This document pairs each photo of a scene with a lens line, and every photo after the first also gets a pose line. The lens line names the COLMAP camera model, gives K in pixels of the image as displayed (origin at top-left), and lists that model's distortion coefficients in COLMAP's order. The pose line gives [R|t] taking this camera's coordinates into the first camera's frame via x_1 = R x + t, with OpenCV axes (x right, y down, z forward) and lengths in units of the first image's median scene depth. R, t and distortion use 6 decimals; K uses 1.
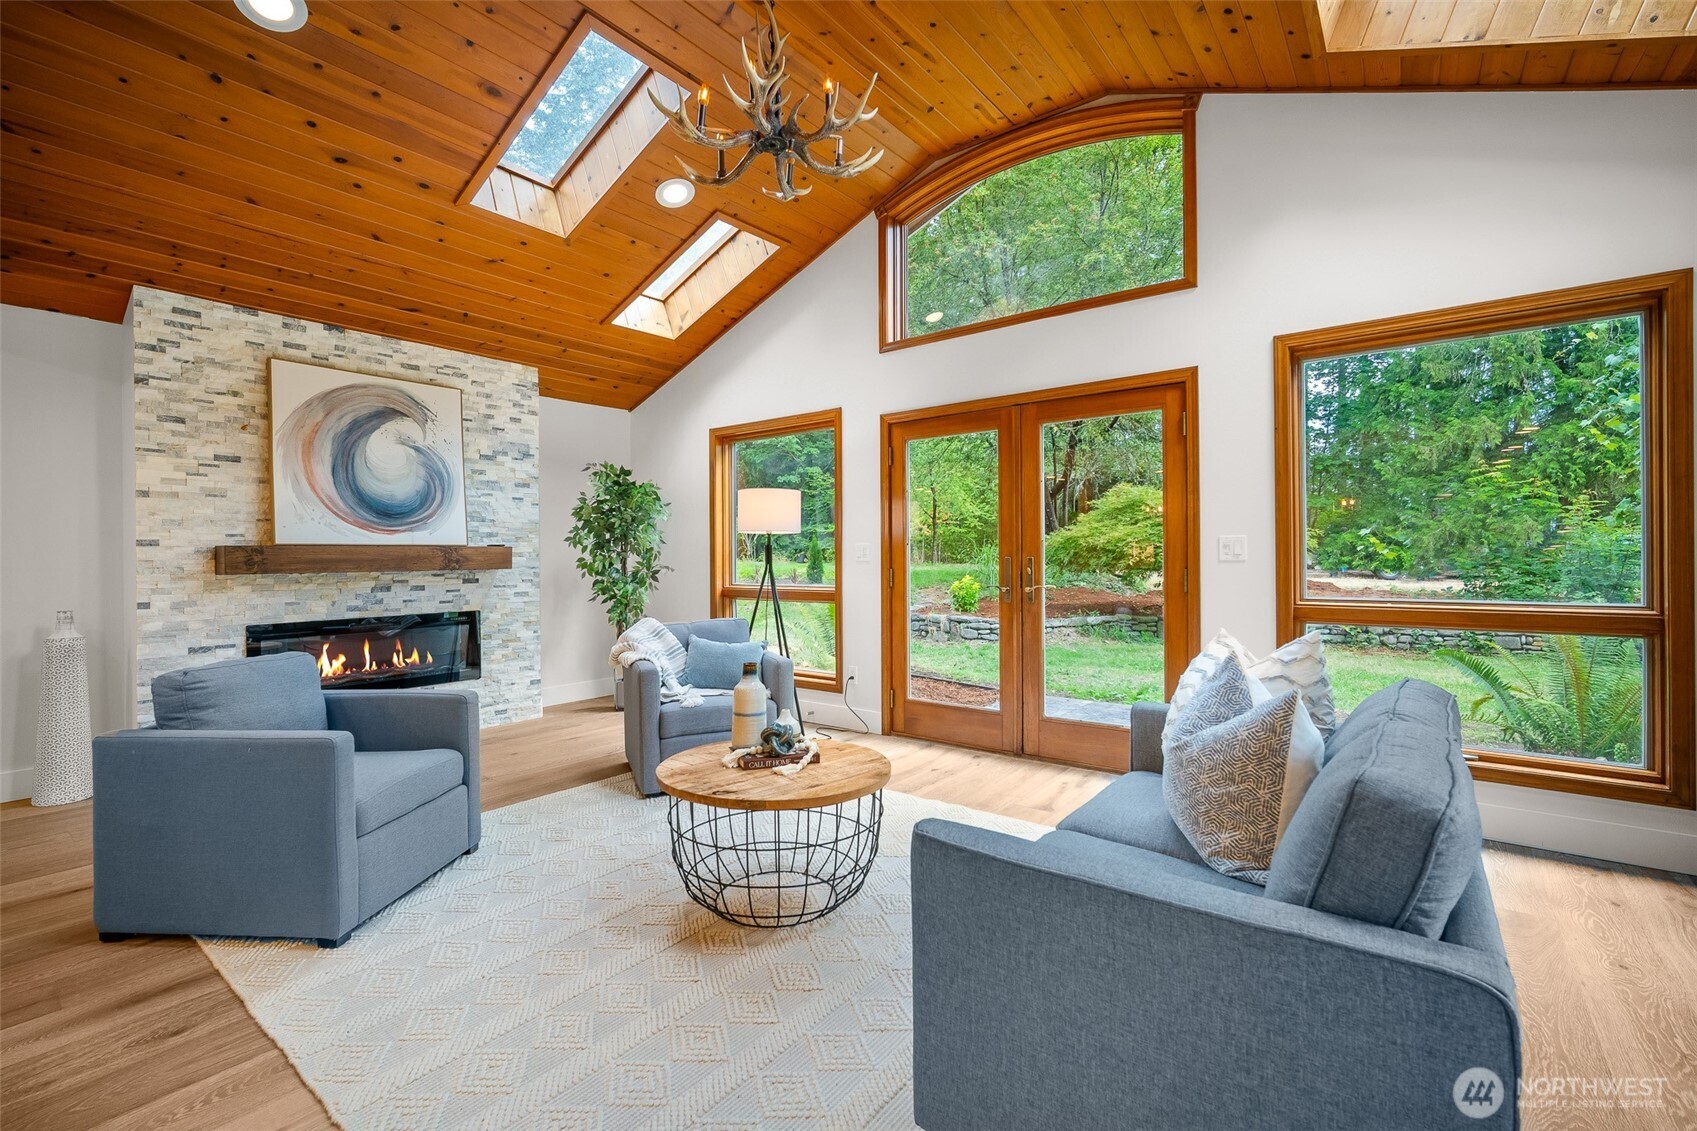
lens RADIAL K [[744.3, 0, 850.7], [0, 744.3, 557.8], [0, 0, 1]] dist [-0.012279, 0.003962]
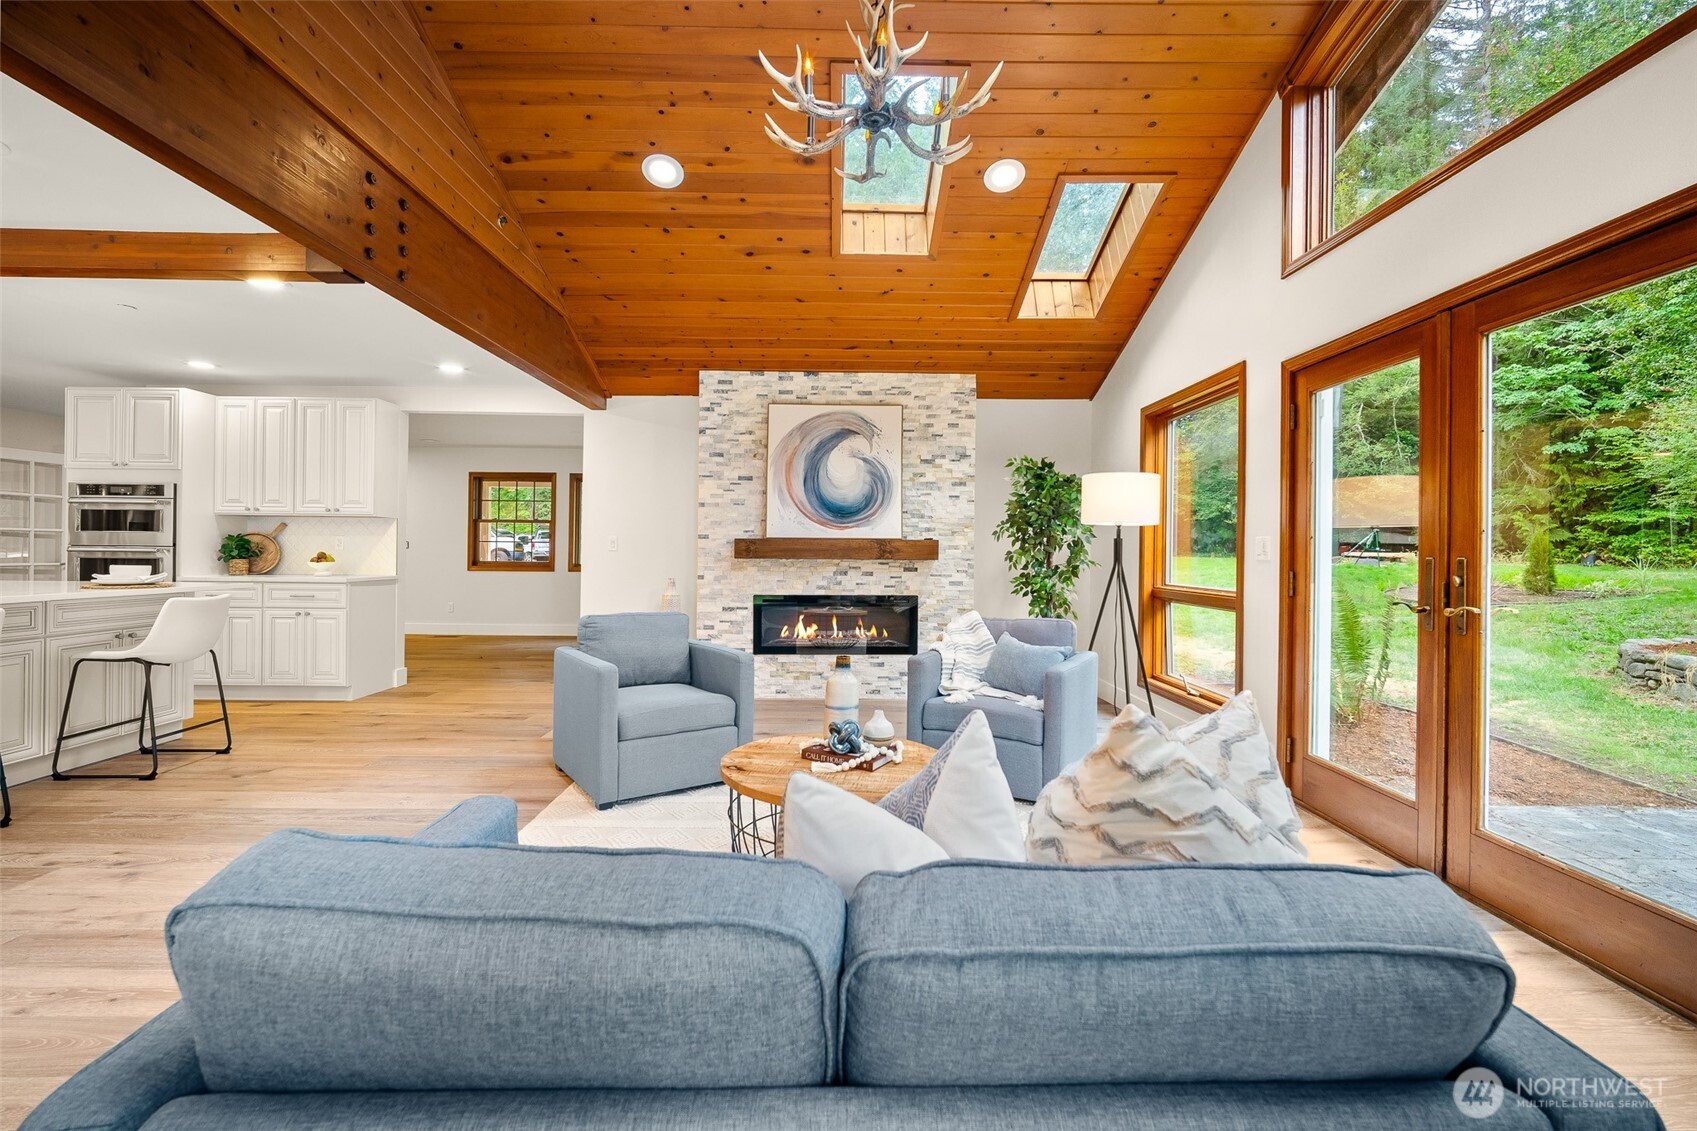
lens RADIAL K [[744.3, 0, 846.1], [0, 744.3, 547.9], [0, 0, 1]] dist [-0.012279, 0.003962]
pose [[0.624894, 0.010281, -0.780642, 0.358936], [-0.015859, 0.999874, 0.000473, -0.001786], [0.780548, 0.012085, 0.624979, 0.214636]]
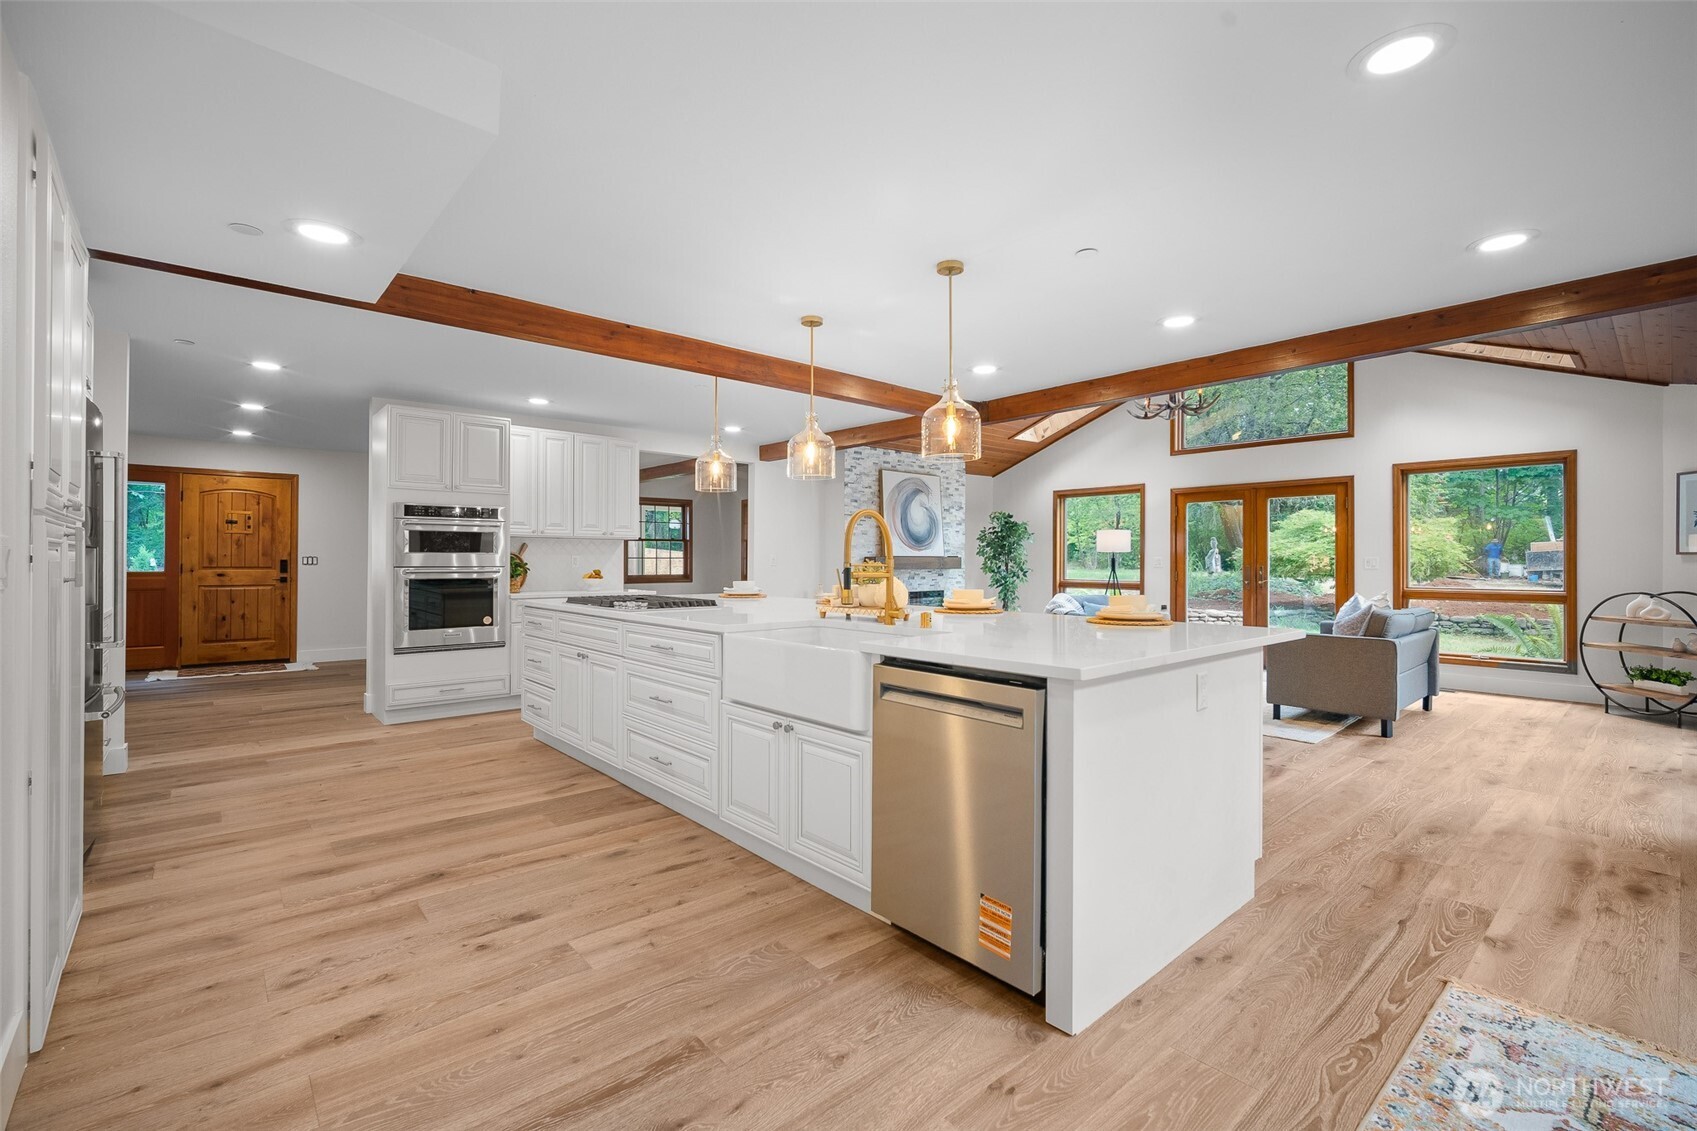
lens RADIAL K [[744.3, 0, 848.9], [0, 744.3, 559.6], [0, 0, 1]] dist [-0.012279, 0.003962]
pose [[0.982249, 0.009566, -0.187338, -0.419070], [-0.010167, 0.999946, -0.002251, -0.001809], [0.187306, 0.004116, 0.982293, -1.025784]]
